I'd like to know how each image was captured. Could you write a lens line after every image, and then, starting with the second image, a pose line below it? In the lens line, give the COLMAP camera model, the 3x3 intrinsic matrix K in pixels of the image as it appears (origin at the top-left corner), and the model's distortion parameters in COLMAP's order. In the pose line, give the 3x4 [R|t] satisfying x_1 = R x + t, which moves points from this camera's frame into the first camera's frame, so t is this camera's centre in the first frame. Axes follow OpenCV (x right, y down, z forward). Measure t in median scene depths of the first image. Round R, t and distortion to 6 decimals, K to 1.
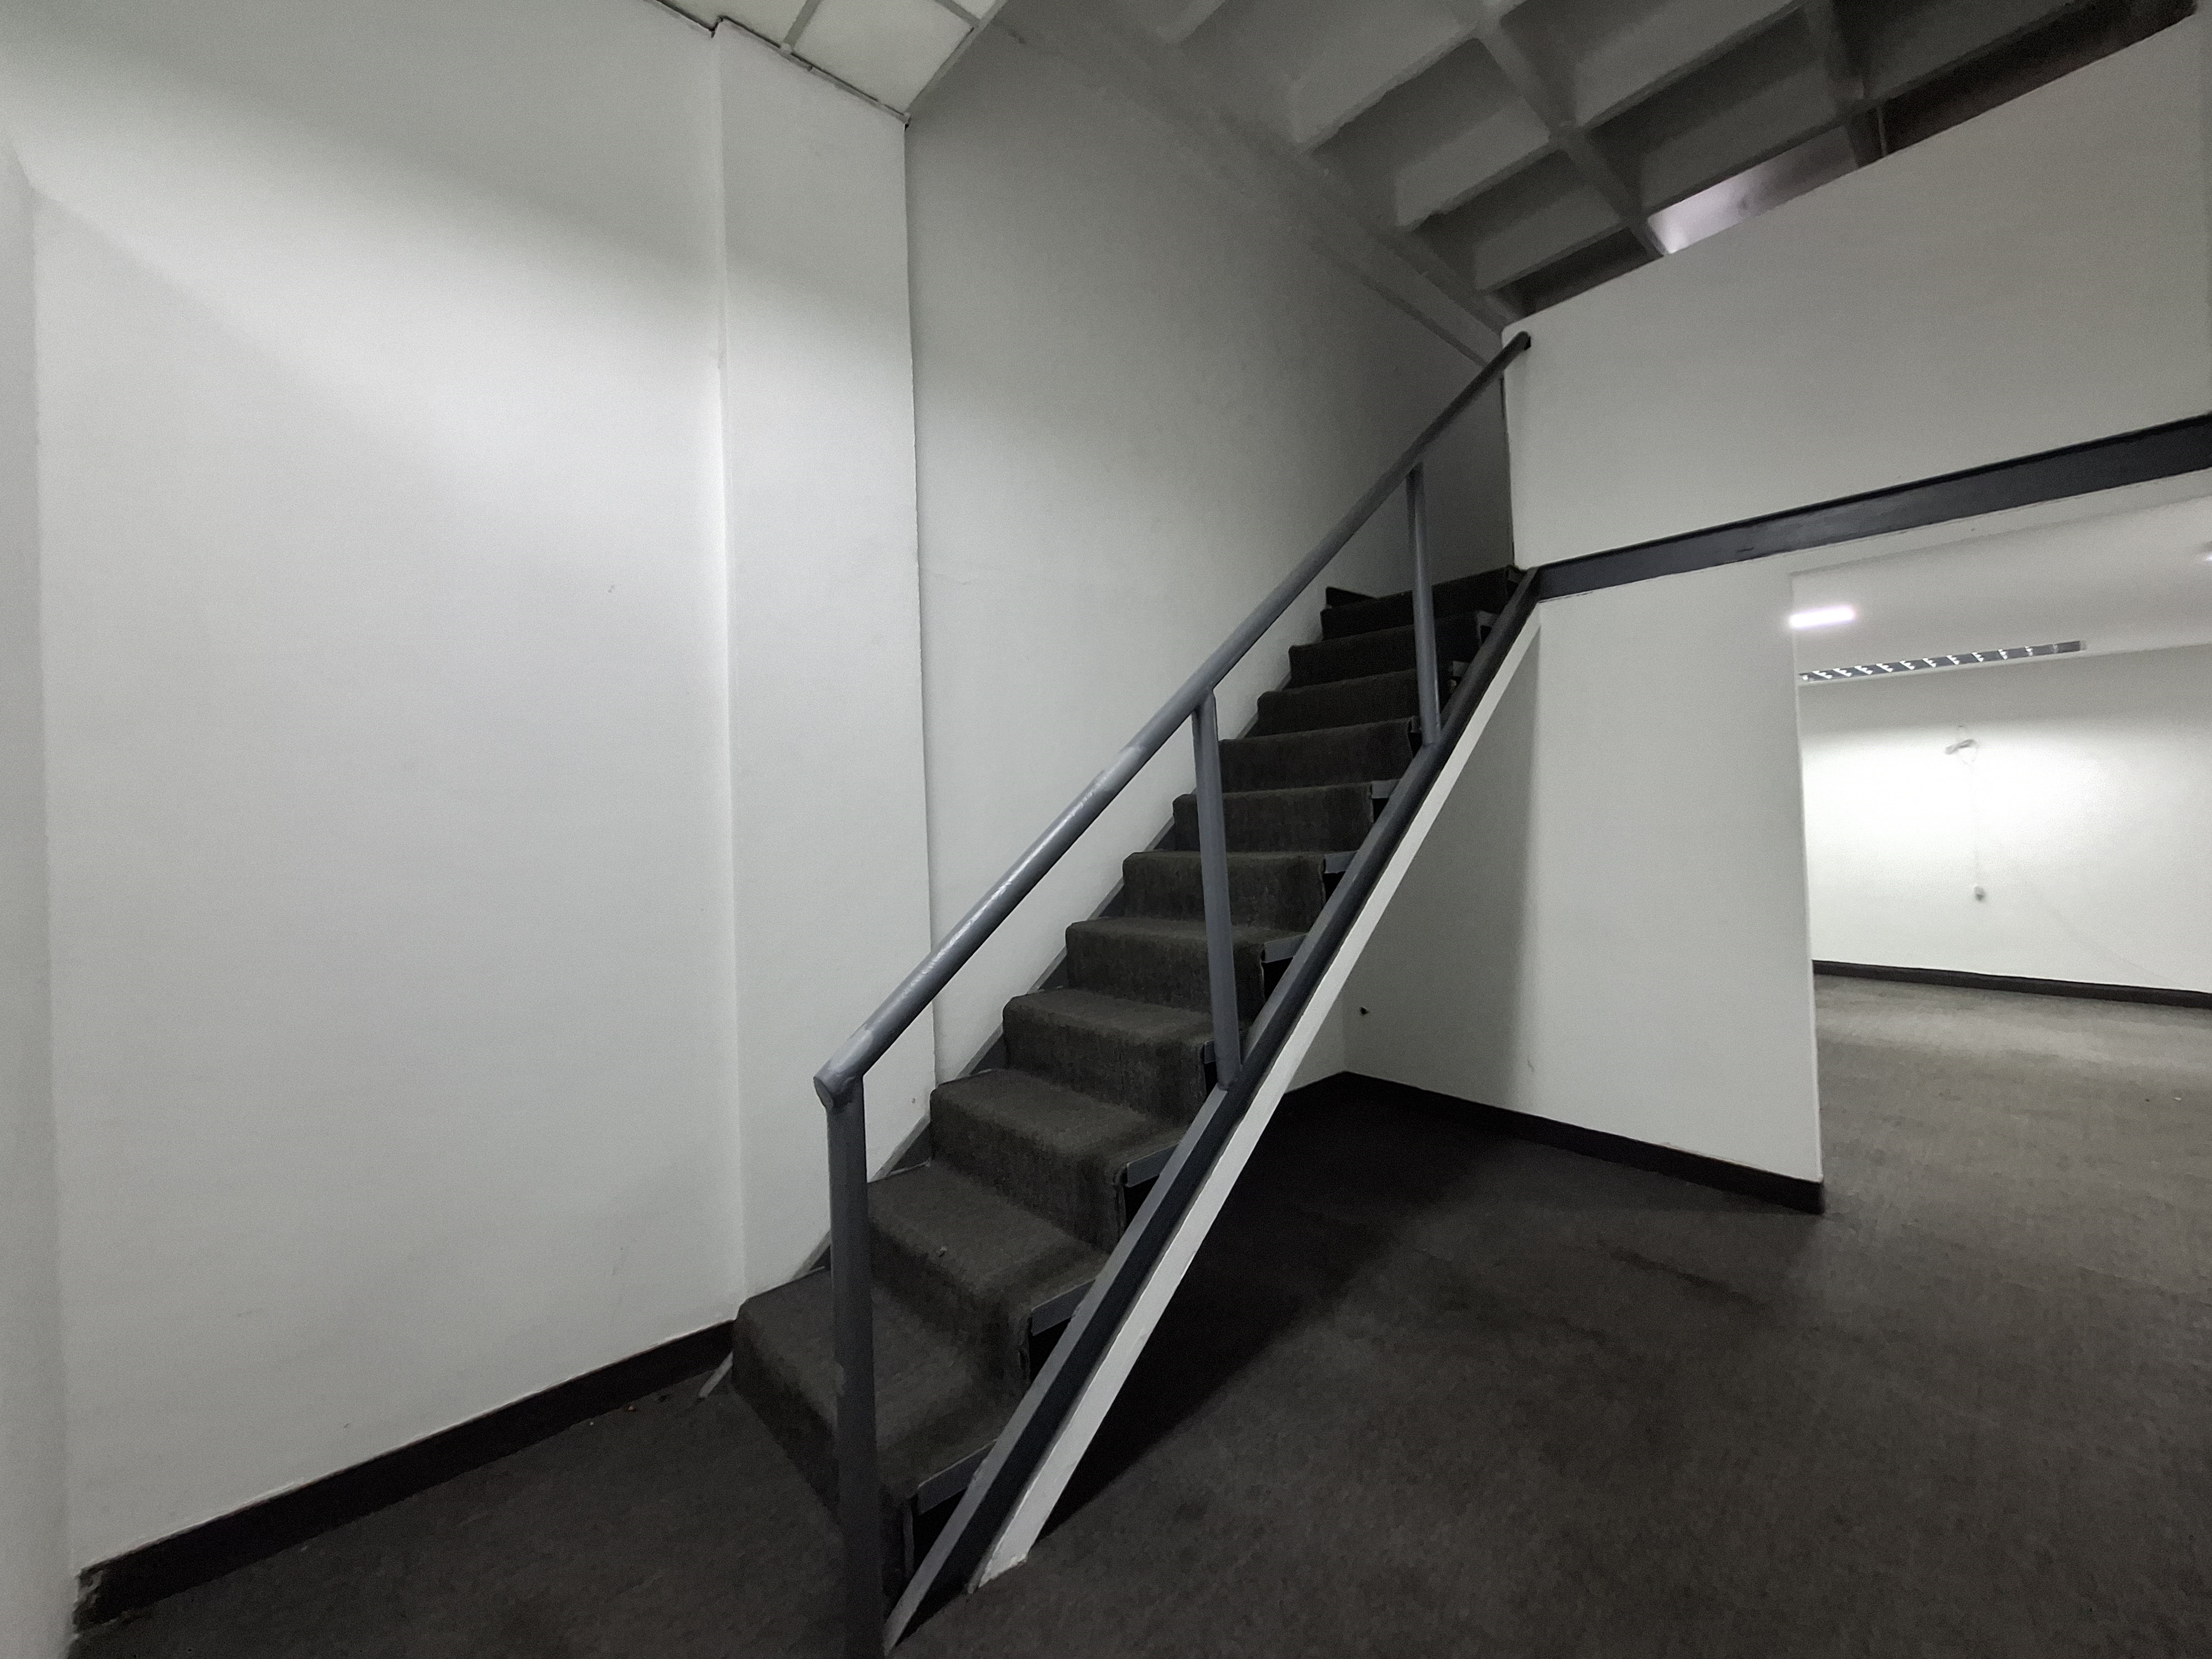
lens RADIAL K [[864.8, 0, 1112.6], [0, 864.8, 790.5], [0, 0, 1]] dist [-0.001212, -0.000025]
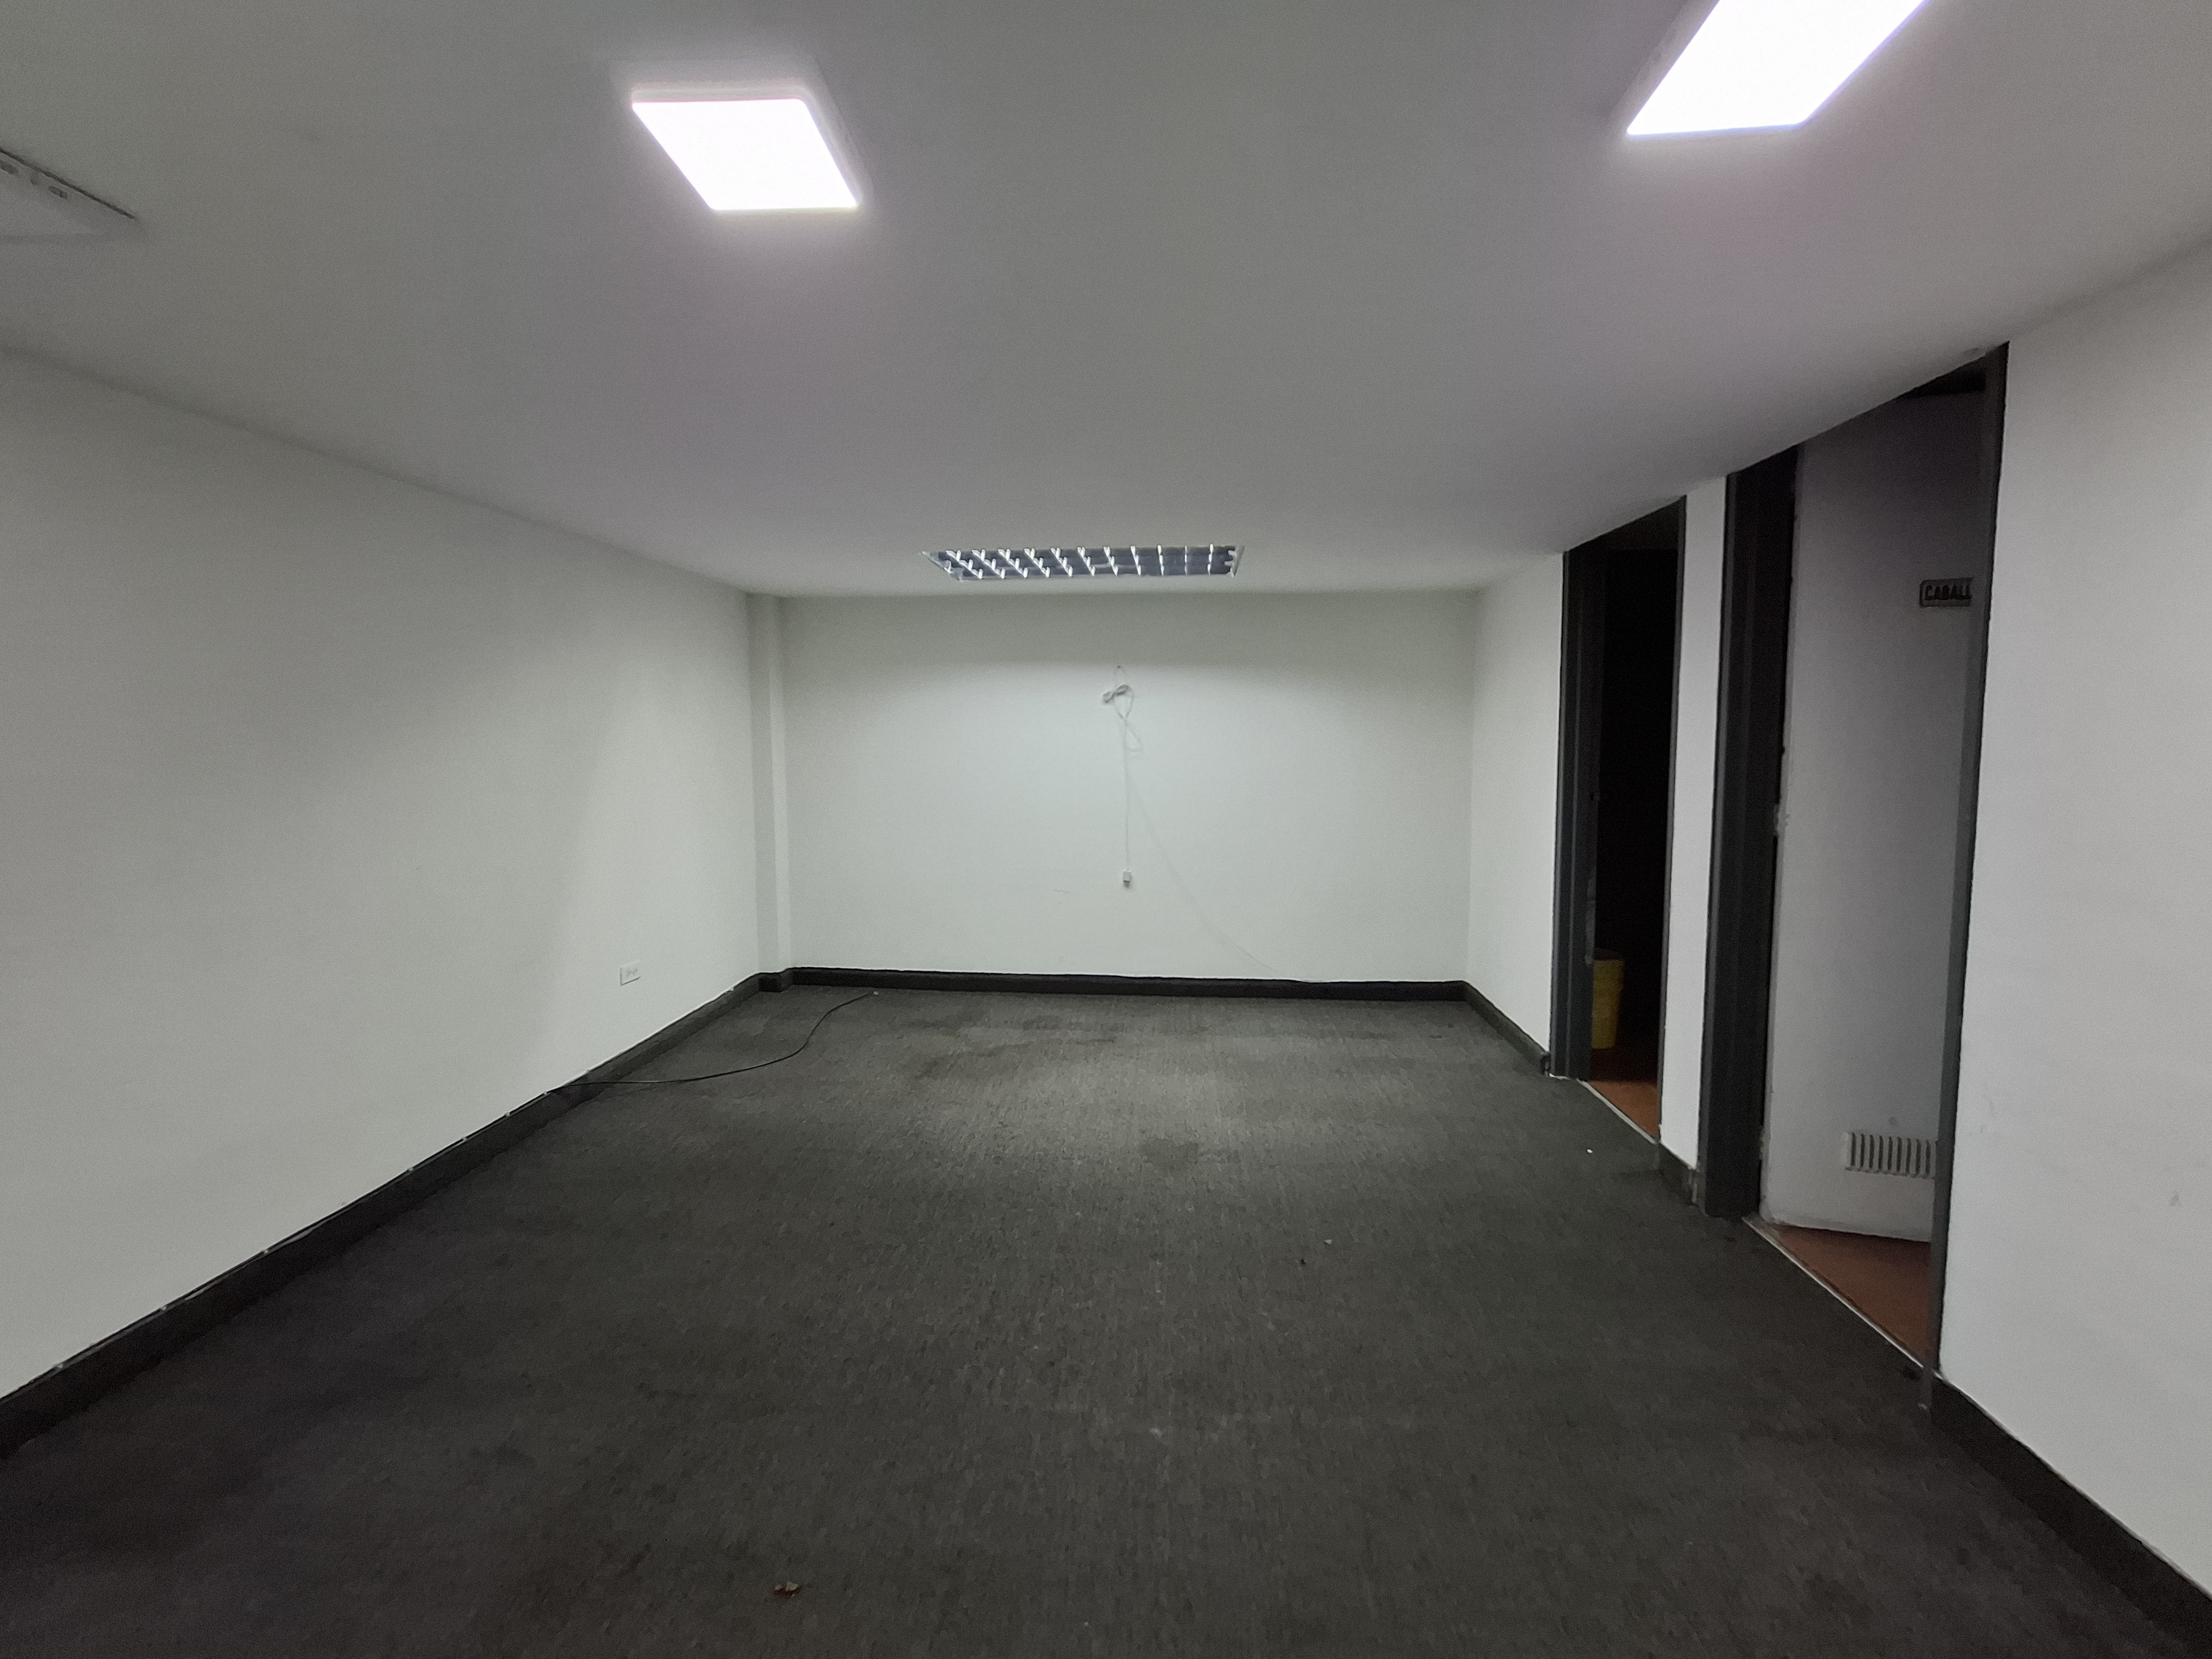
lens RADIAL K [[864.8, 0, 1112.6], [0, 864.8, 790.5], [0, 0, 1]] dist [-0.001212, -0.000025]
pose [[0.724498, -0.007469, 0.689236, 0.595250], [-0.036888, 0.998088, 0.049592, -0.003750], [-0.688289, -0.061354, 0.722837, 0.585846]]
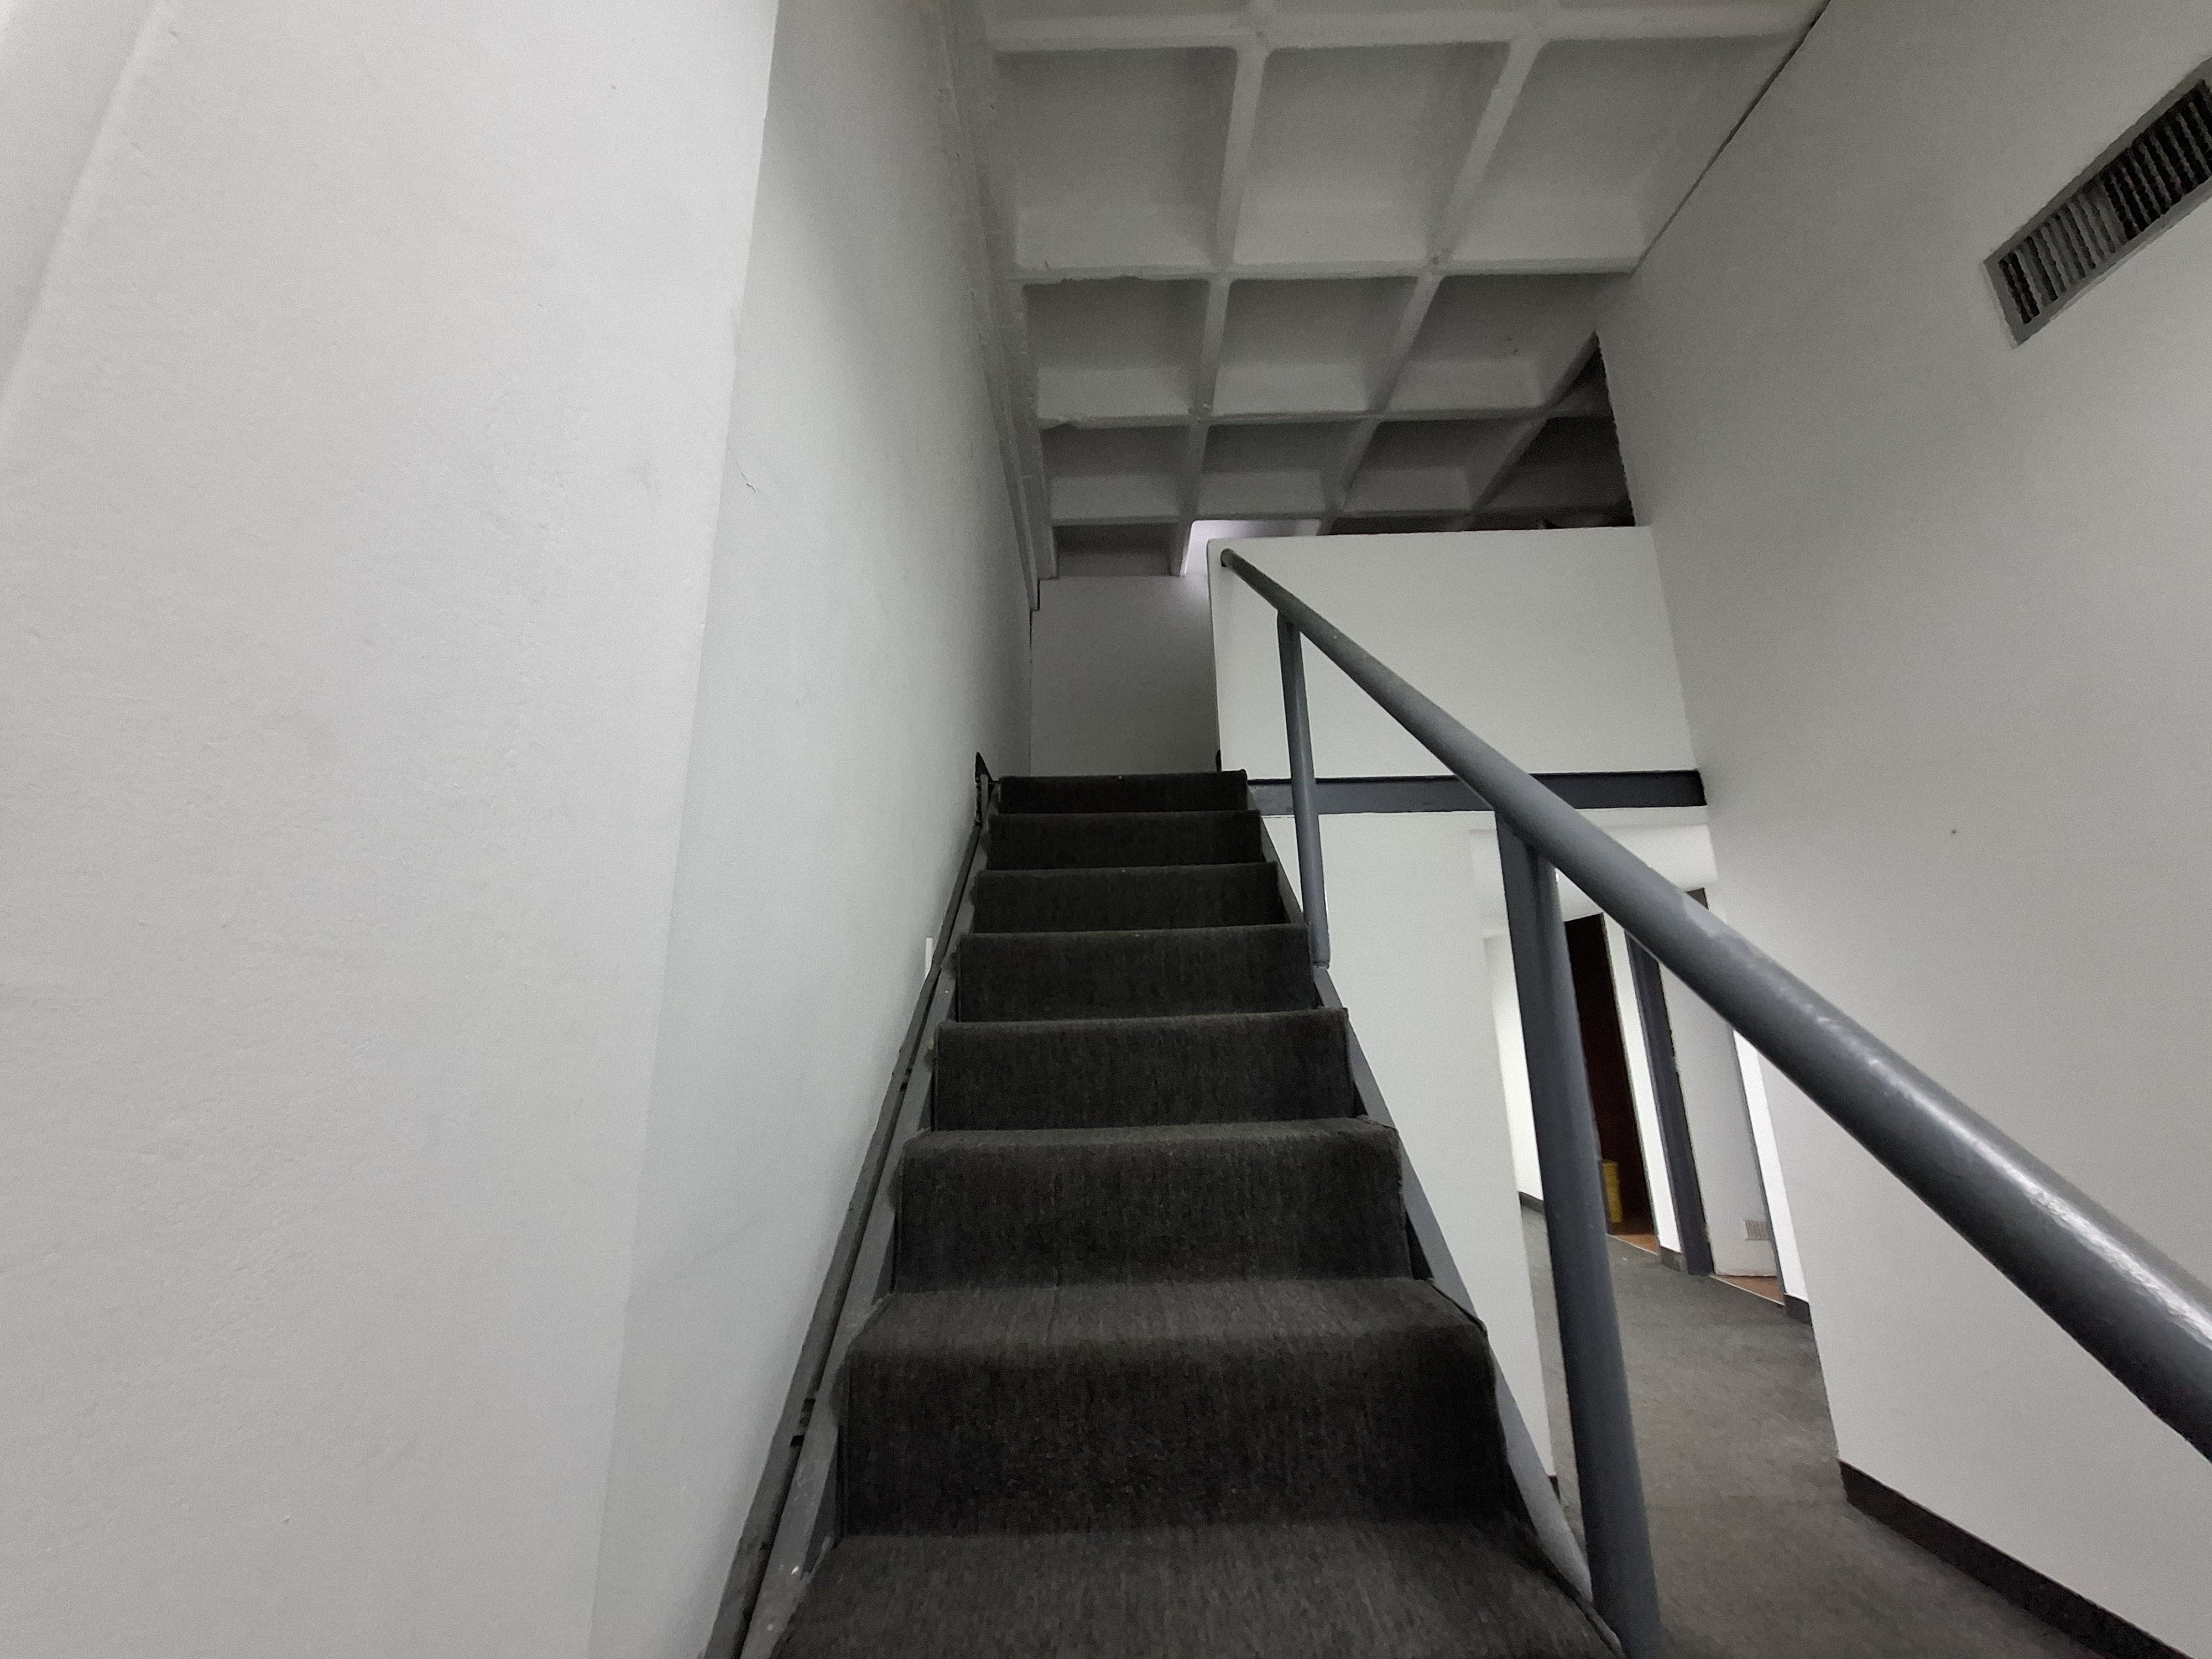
lens RADIAL K [[864.8, 0, 1112.6], [0, 864.8, 790.5], [0, 0, 1]] dist [-0.001212, -0.000025]
pose [[0.670156, 0.219388, 0.709056, -0.214723], [-0.017119, 0.959632, -0.280738, 0.012418], [-0.742023, 0.176000, 0.646858, 0.420961]]
